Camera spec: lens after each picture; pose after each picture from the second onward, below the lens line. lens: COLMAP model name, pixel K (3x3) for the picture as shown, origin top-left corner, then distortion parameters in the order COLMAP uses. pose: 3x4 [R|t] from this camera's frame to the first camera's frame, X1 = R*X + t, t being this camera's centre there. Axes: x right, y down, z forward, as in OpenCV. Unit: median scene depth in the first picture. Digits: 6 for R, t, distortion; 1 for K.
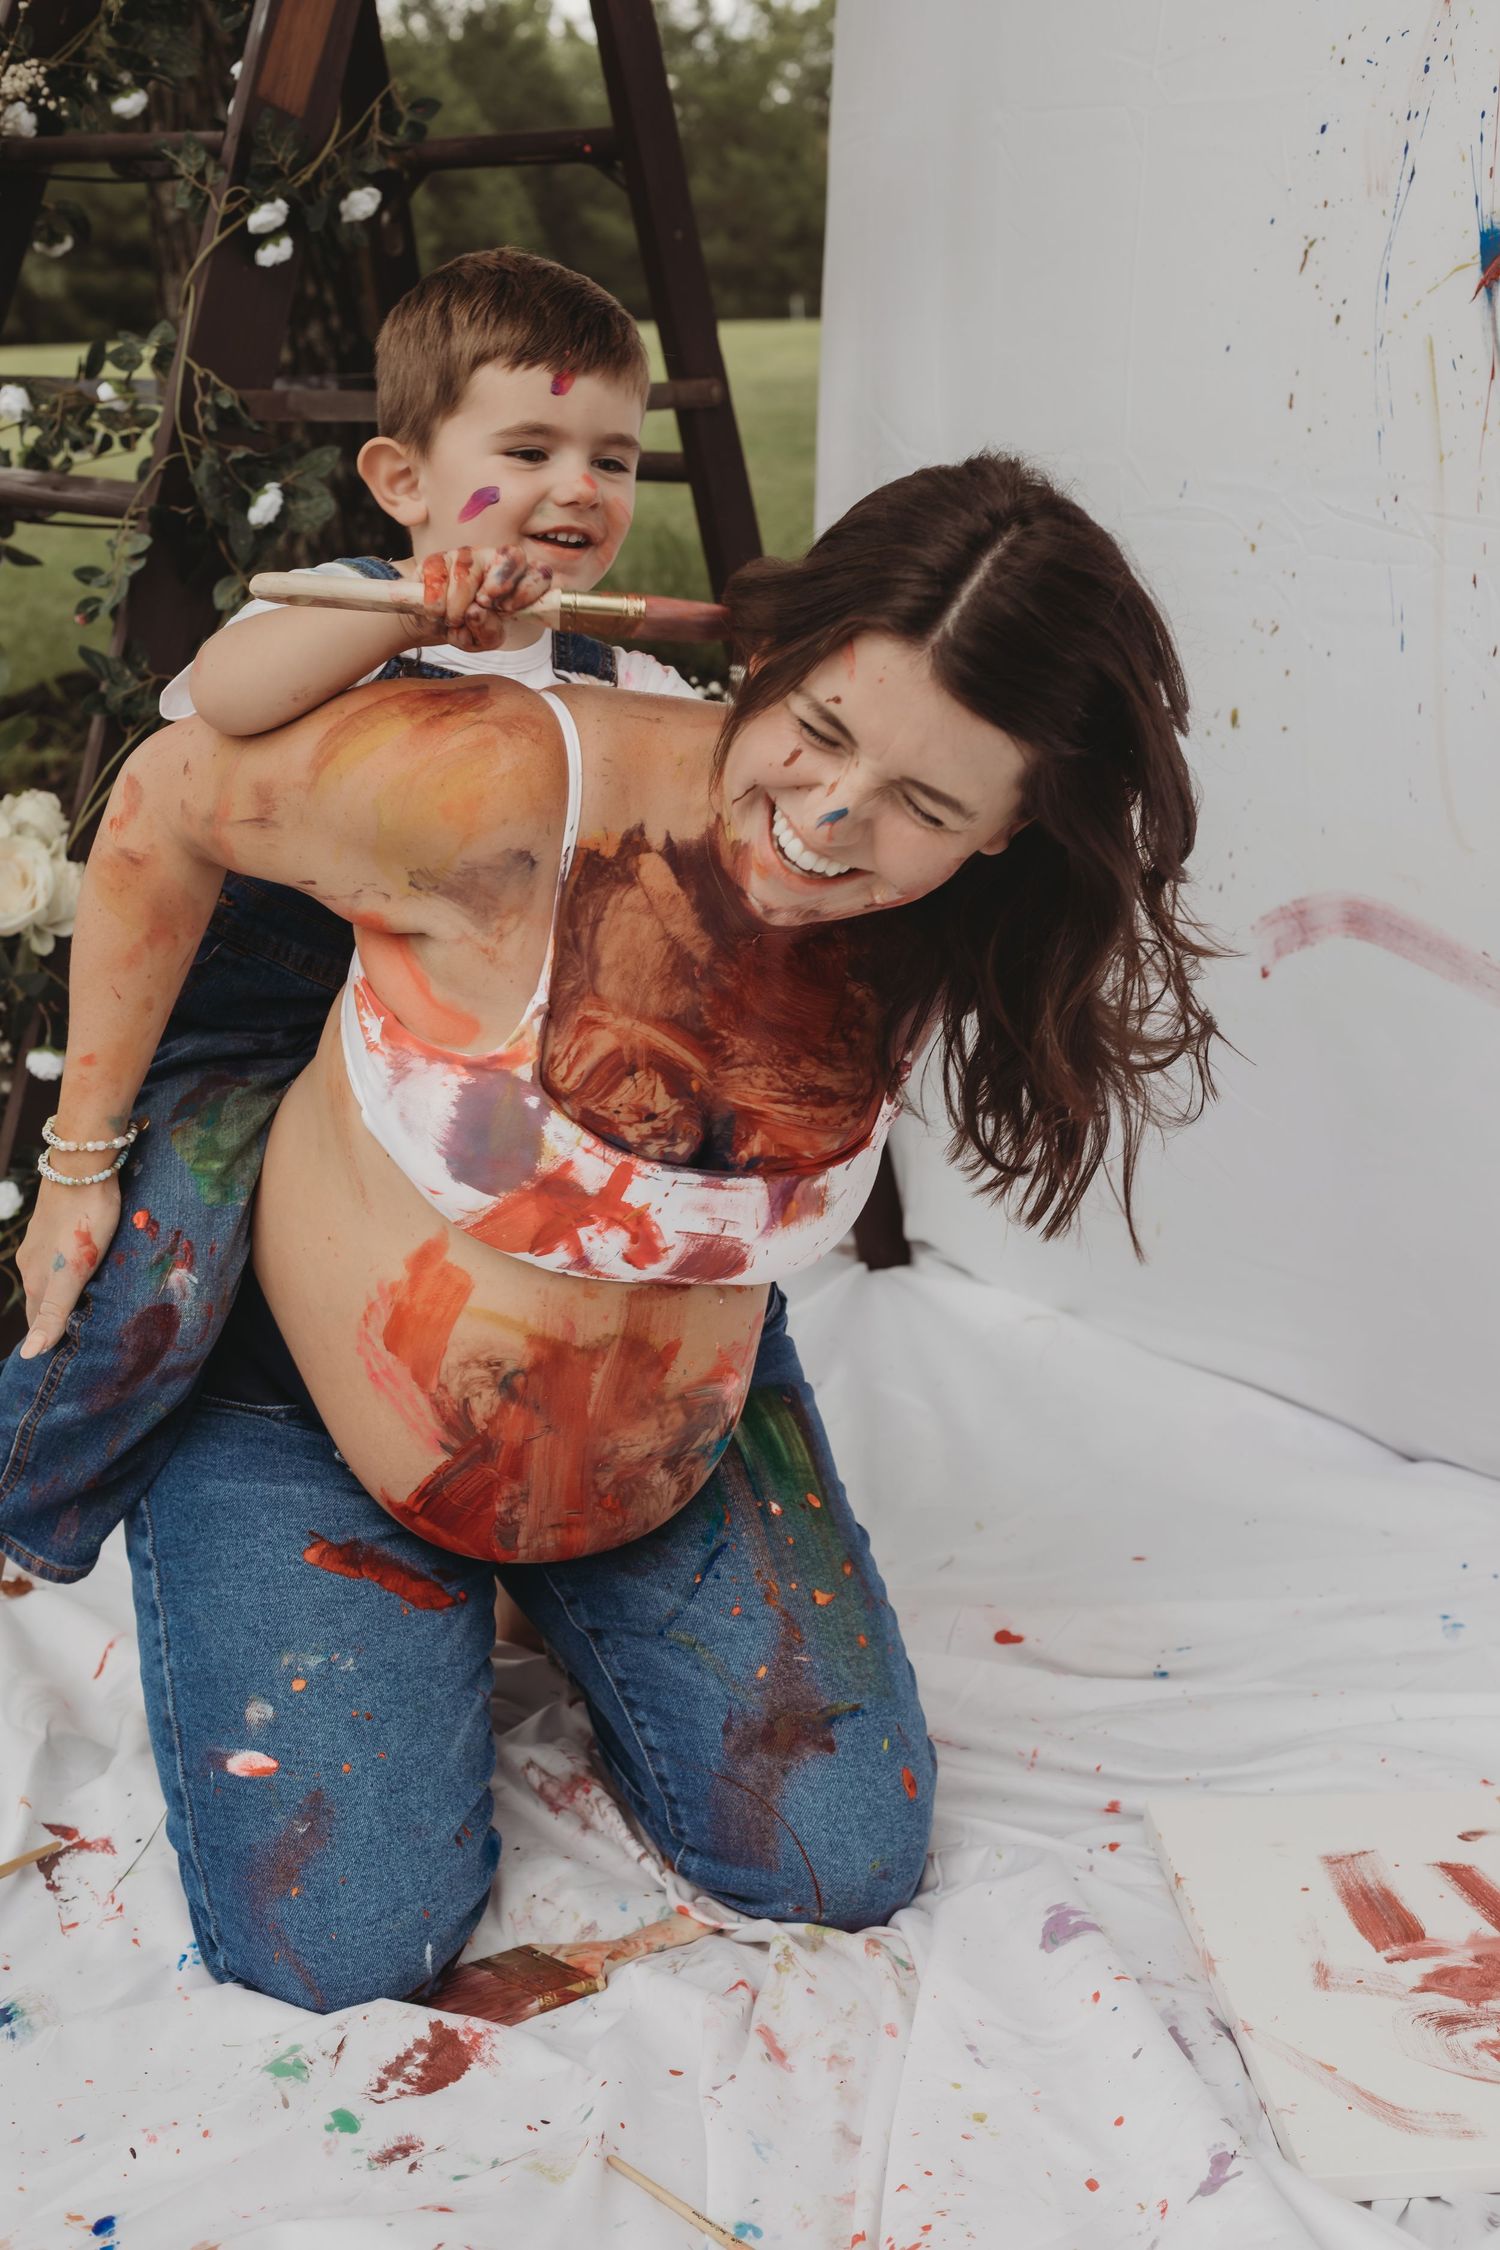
lens RADIAL K [[3240.1, 0, 750.0], [0, 3240.1, 1098.5], [0, 0, 1]] dist [0.001175, -0.408956]
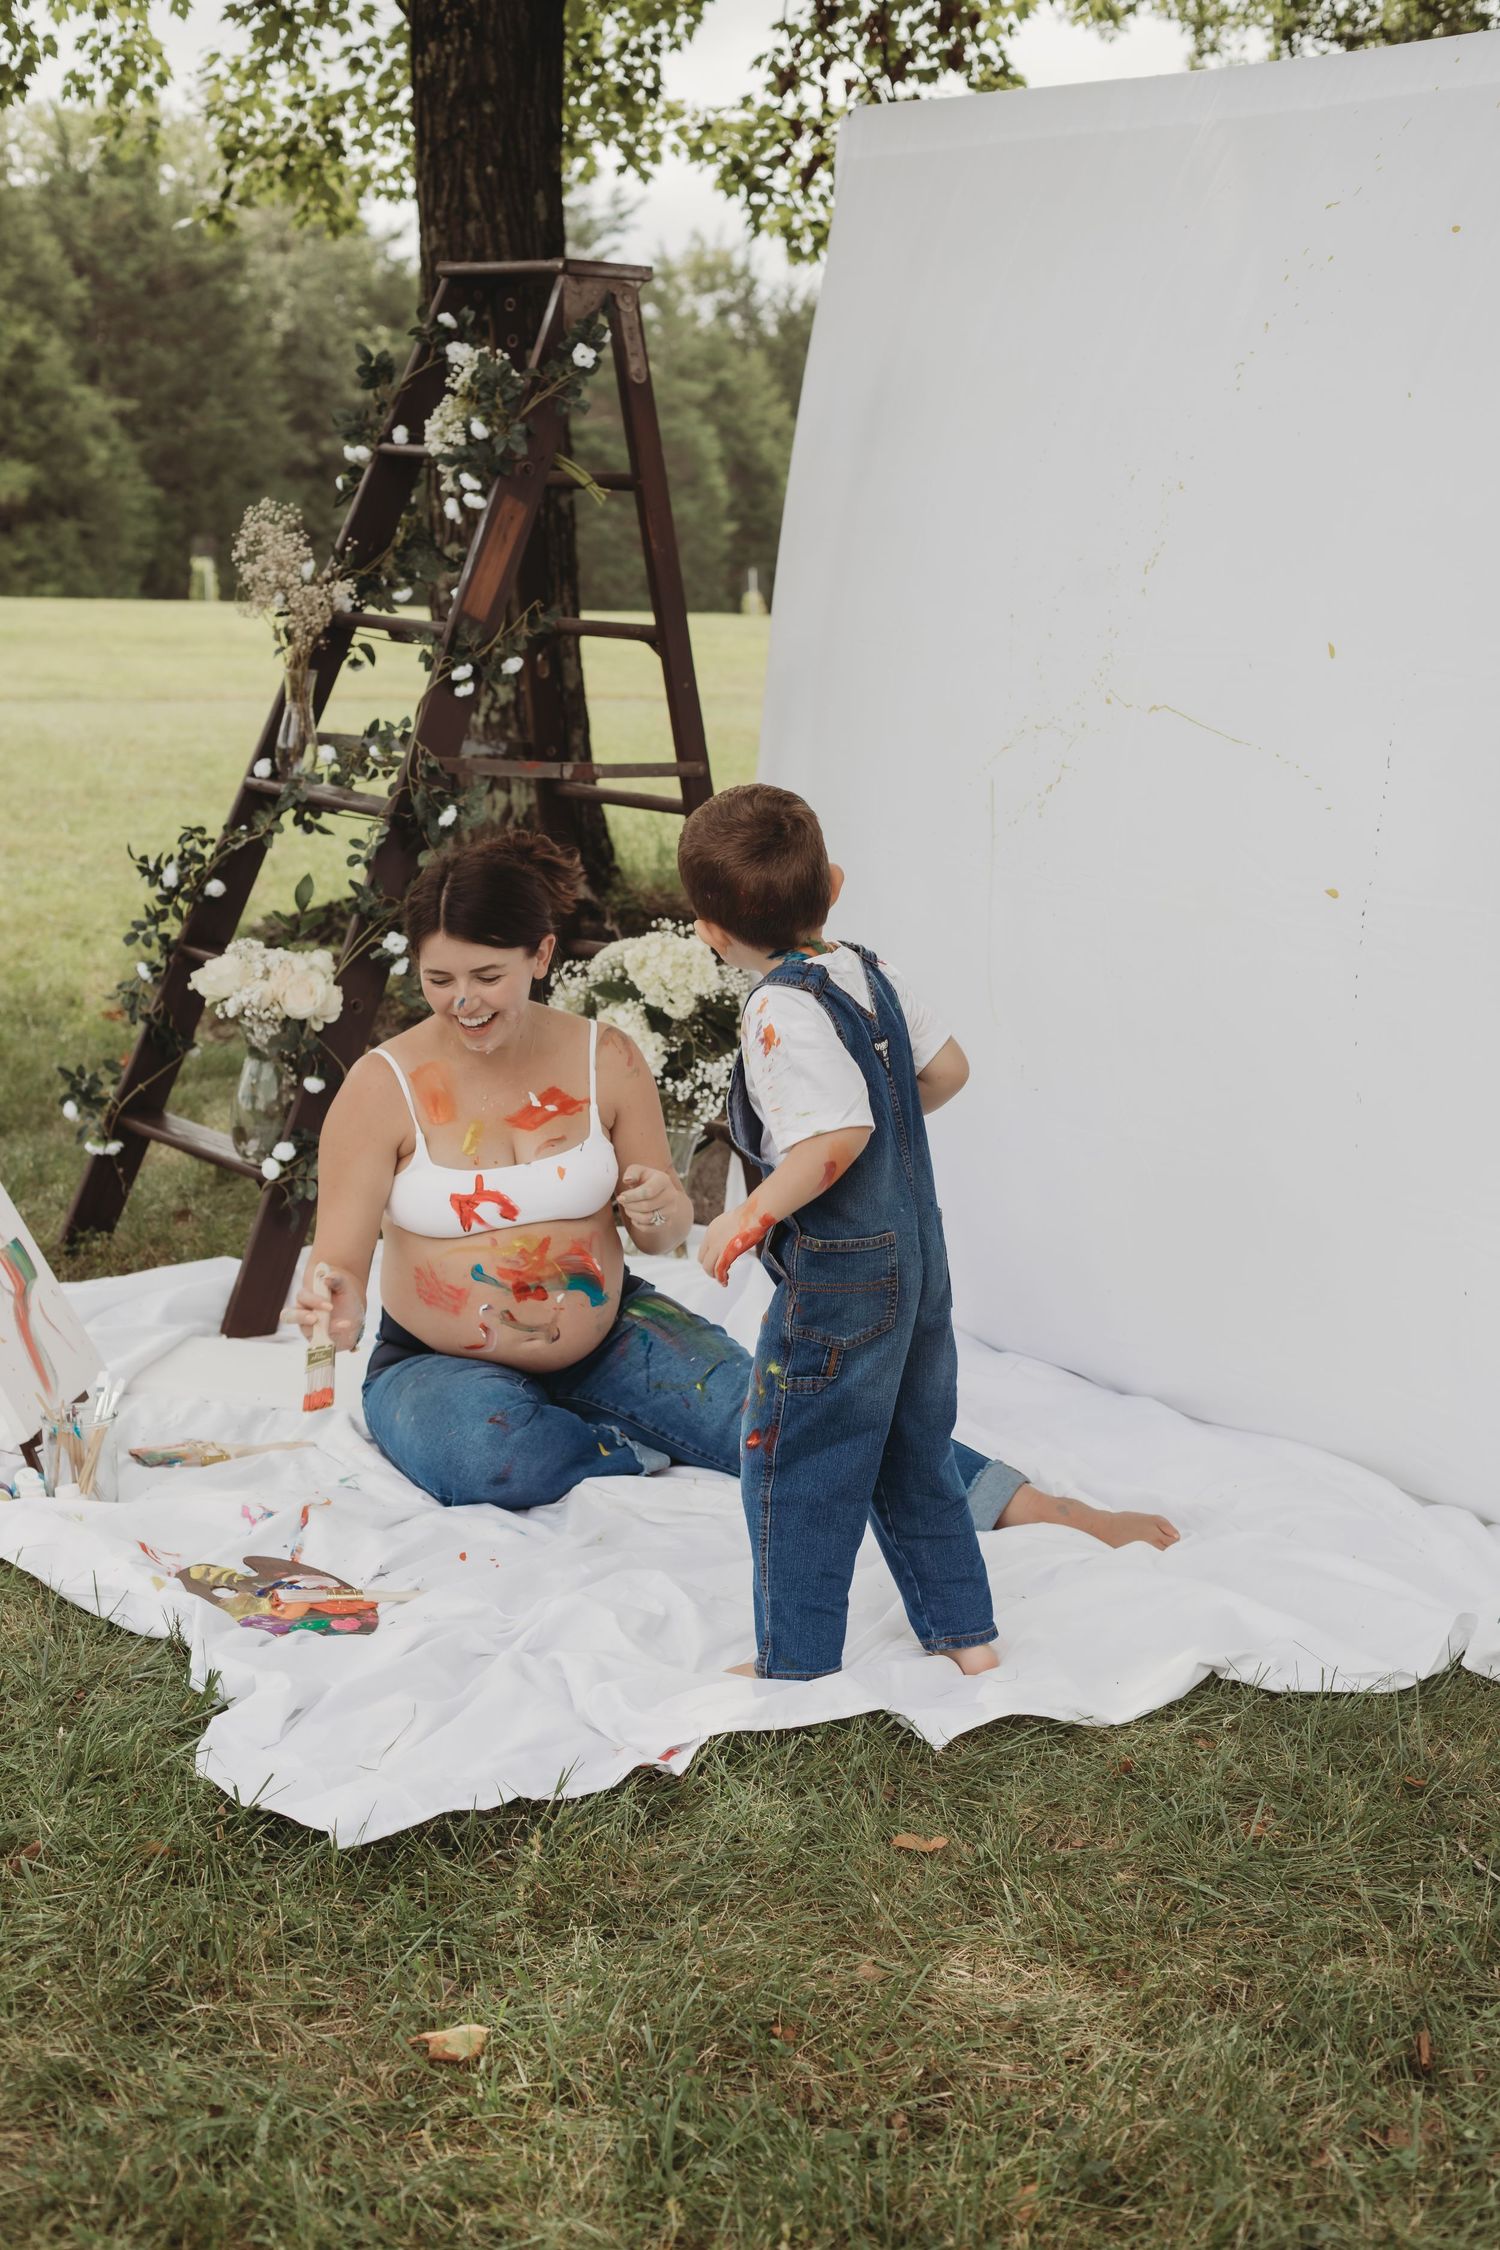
lens RADIAL K [[3199.2, 0, 750.0], [0, 3199.2, 1125.0], [0, 0, 1]] dist [-0.022575, -0.075938]
pose [[0.993806, 0.078944, -0.078209, 0.200432], [-0.084606, 0.993814, -0.071947, 0.129204], [0.072045, 0.078118, 0.994338, -0.912591]]
